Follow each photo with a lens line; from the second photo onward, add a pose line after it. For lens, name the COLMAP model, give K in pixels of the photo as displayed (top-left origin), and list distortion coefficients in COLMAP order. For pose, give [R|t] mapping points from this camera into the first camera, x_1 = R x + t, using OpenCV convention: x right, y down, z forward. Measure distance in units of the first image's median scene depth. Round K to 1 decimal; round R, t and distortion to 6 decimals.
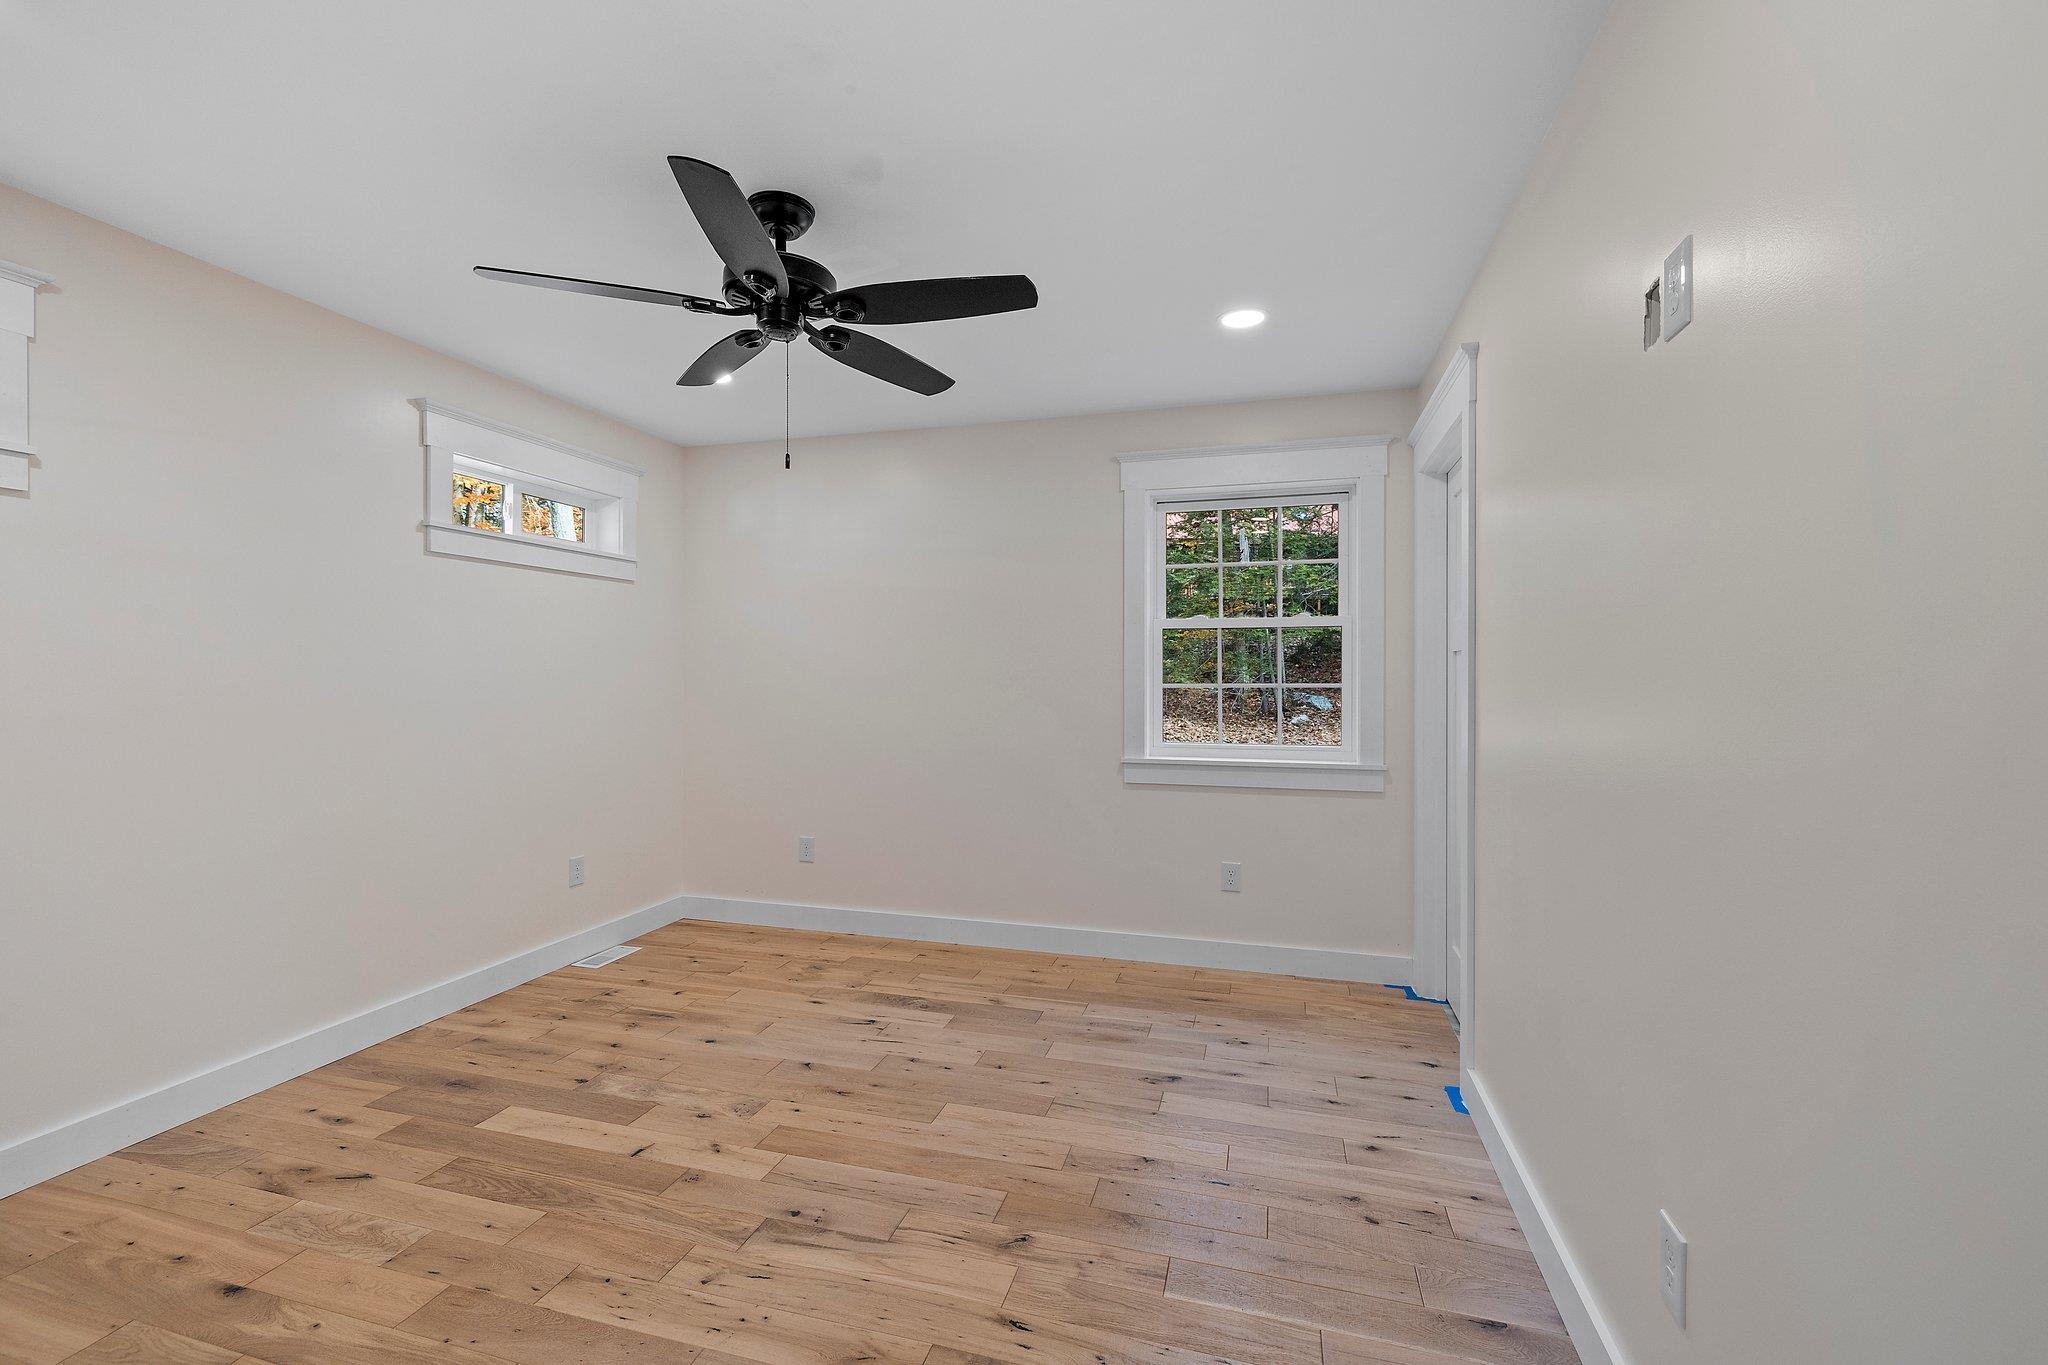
lens RADIAL K [[884.4, 0, 1021.1], [0, 884.4, 676.5], [0, 0, 1]] dist [0.000648, 0.000363]
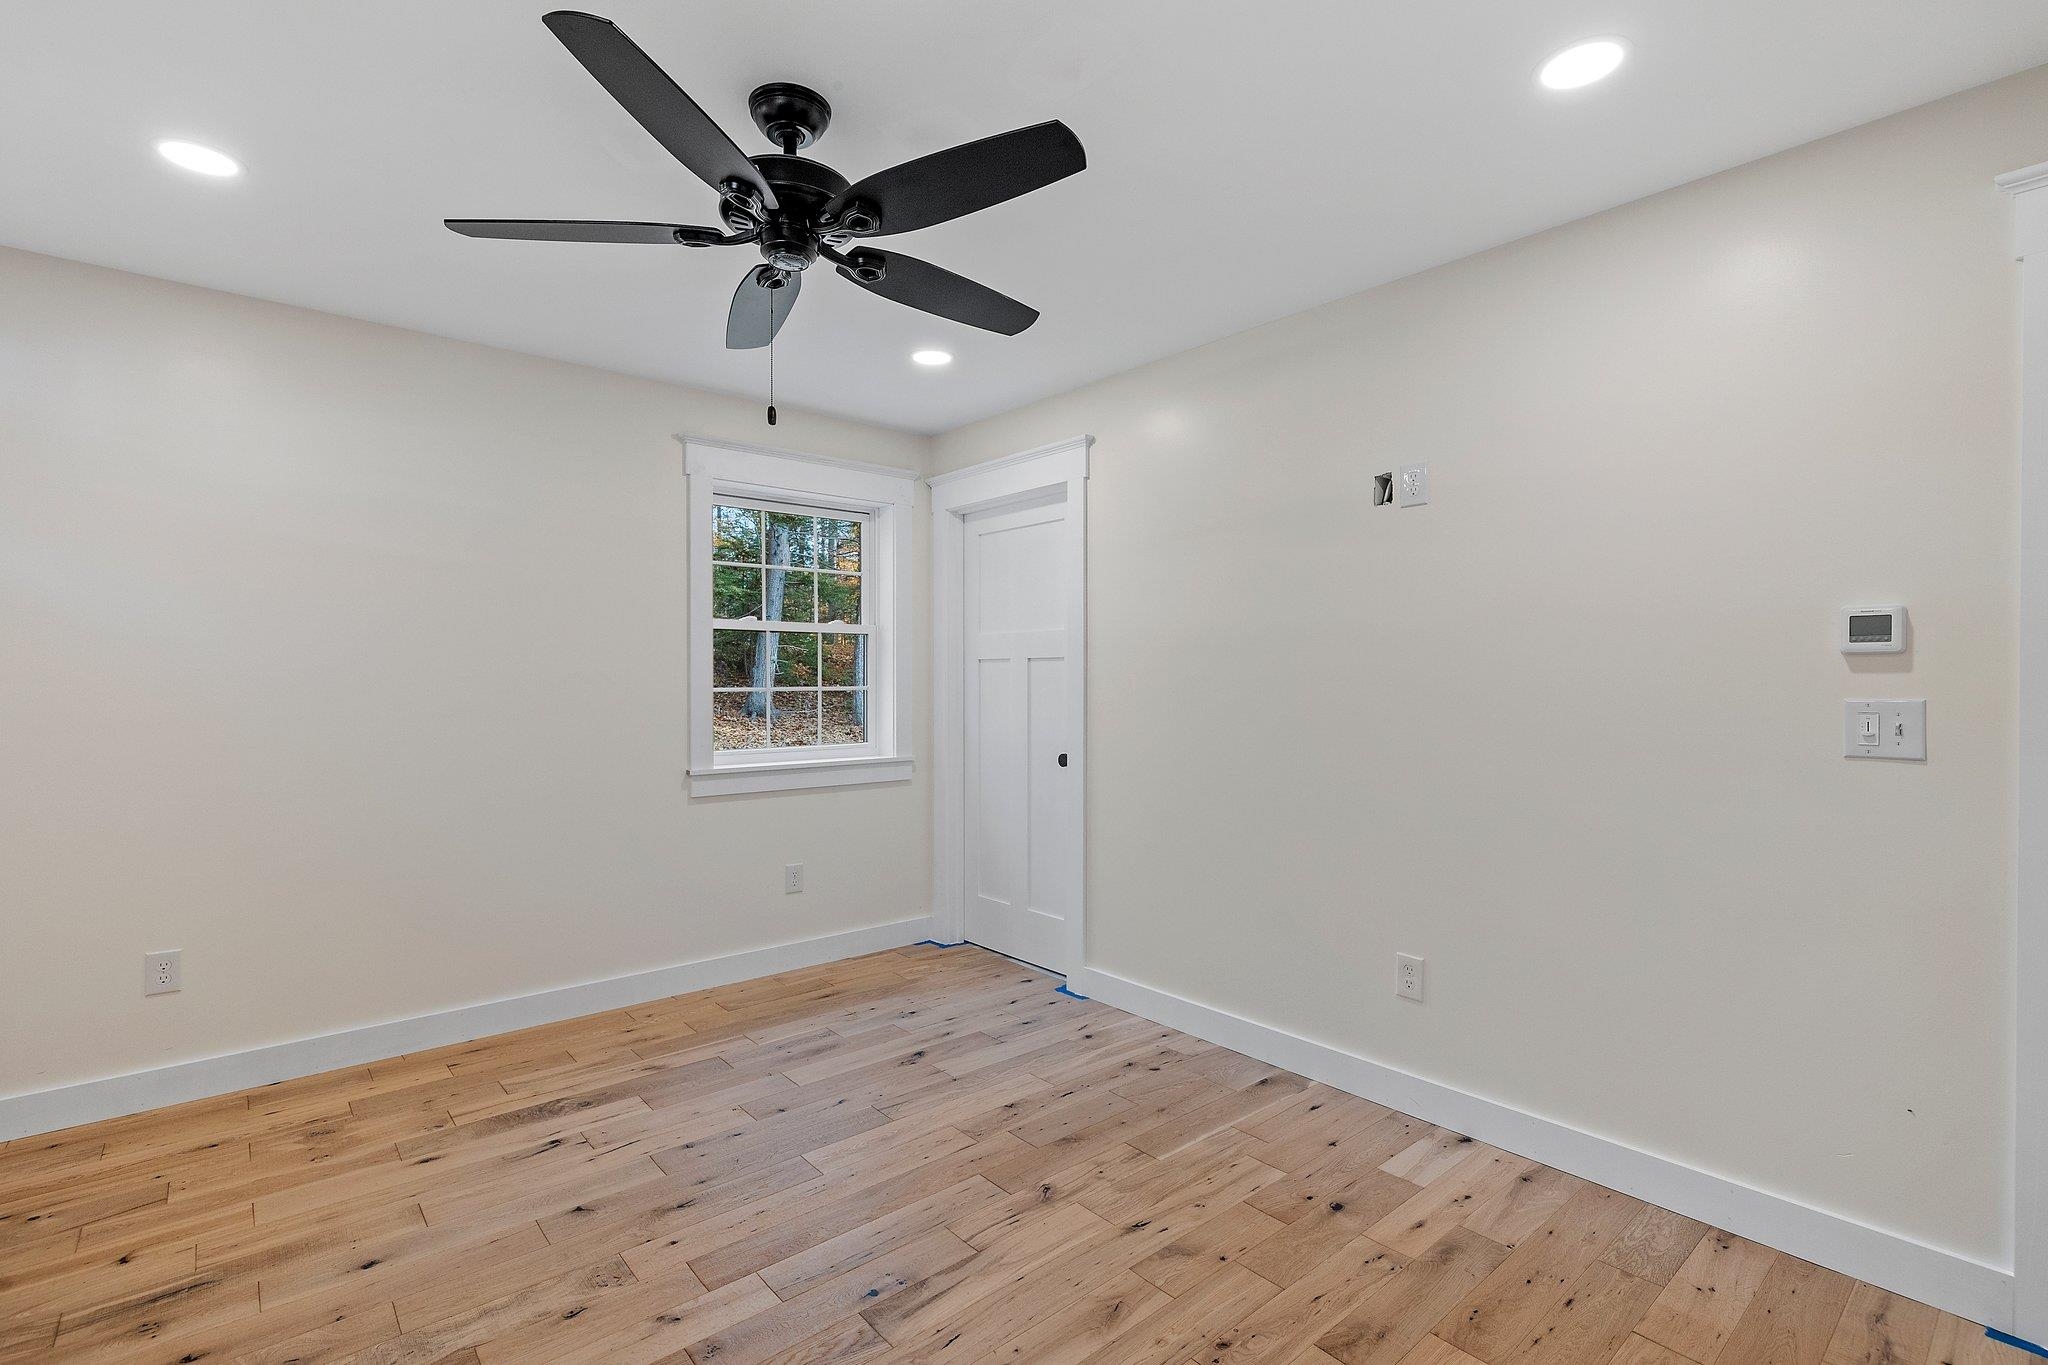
lens RADIAL K [[929.8, 0, 1020.1], [0, 929.8, 681.0], [0, 0, 1]] dist [-0.007605, 0.001237]
pose [[0.546995, -0.002928, 0.837131, -0.605378], [0.001736, 0.999996, 0.002363, -0.000602], [-0.837134, 0.000161, 0.546998, 0.242101]]
